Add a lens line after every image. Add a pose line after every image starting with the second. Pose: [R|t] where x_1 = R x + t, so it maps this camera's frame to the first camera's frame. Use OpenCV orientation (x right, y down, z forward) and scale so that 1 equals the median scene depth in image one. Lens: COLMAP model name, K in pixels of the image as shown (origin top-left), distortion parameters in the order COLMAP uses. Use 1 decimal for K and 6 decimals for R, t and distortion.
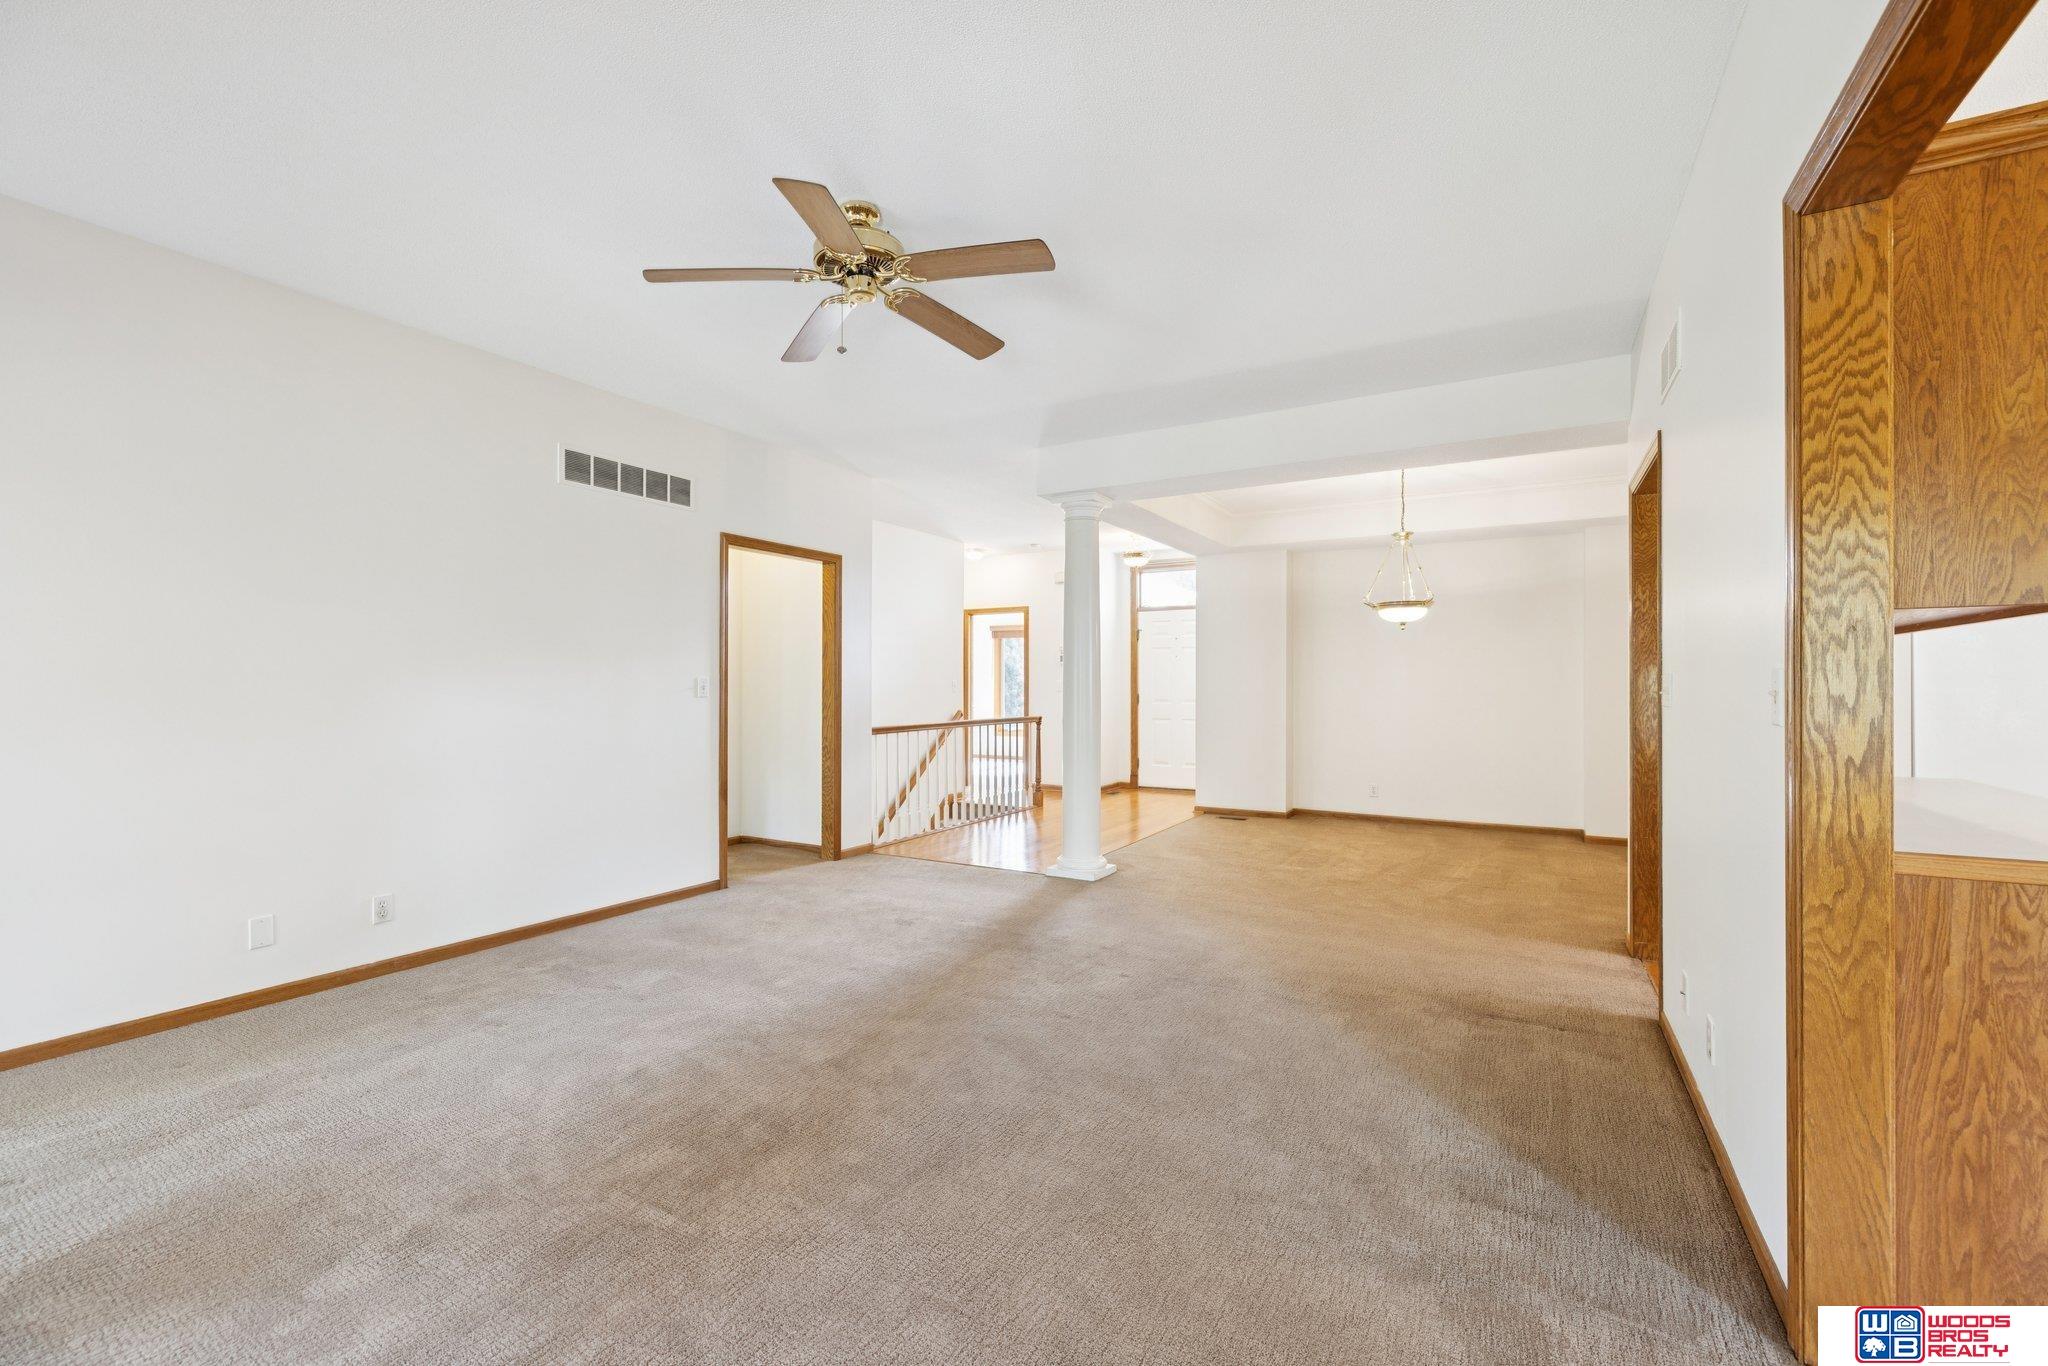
lens RADIAL K [[862.4, 0, 1026.8], [0, 862.4, 683.0], [0, 0, 1]] dist [-0.001357, -0.000014]
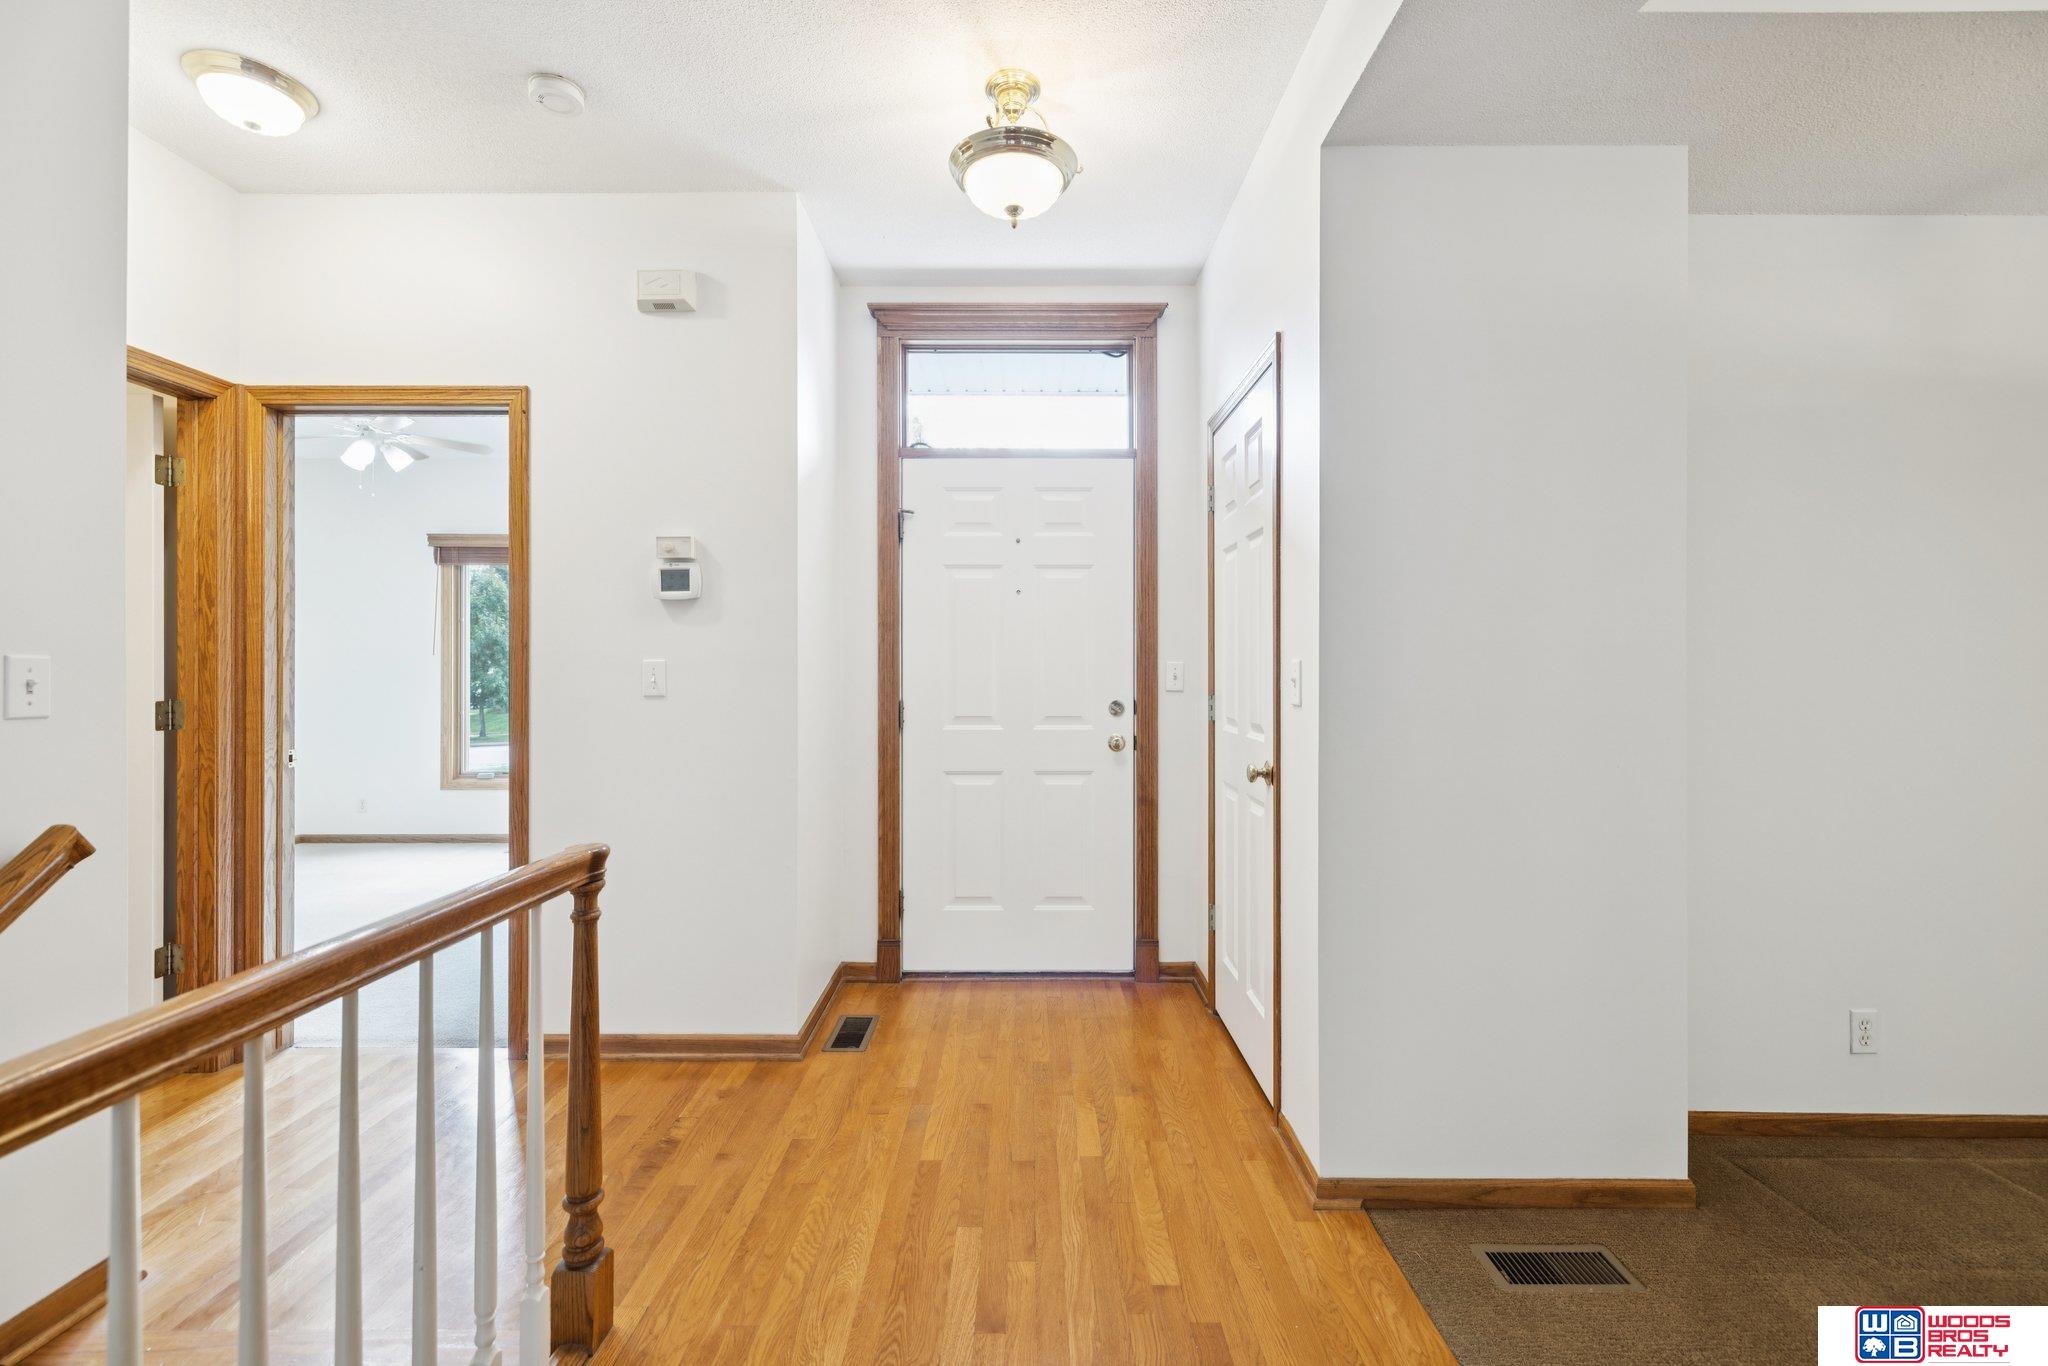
lens RADIAL K [[862.4, 0, 1026.8], [0, 862.4, 683.0], [0, 0, 1]] dist [-0.001357, -0.000014]
pose [[0.867463, -0.003367, 0.497491, 0.003205], [-0.004431, 0.999885, 0.014493, 0.000518], [-0.497482, -0.014777, 0.867348, 0.681757]]
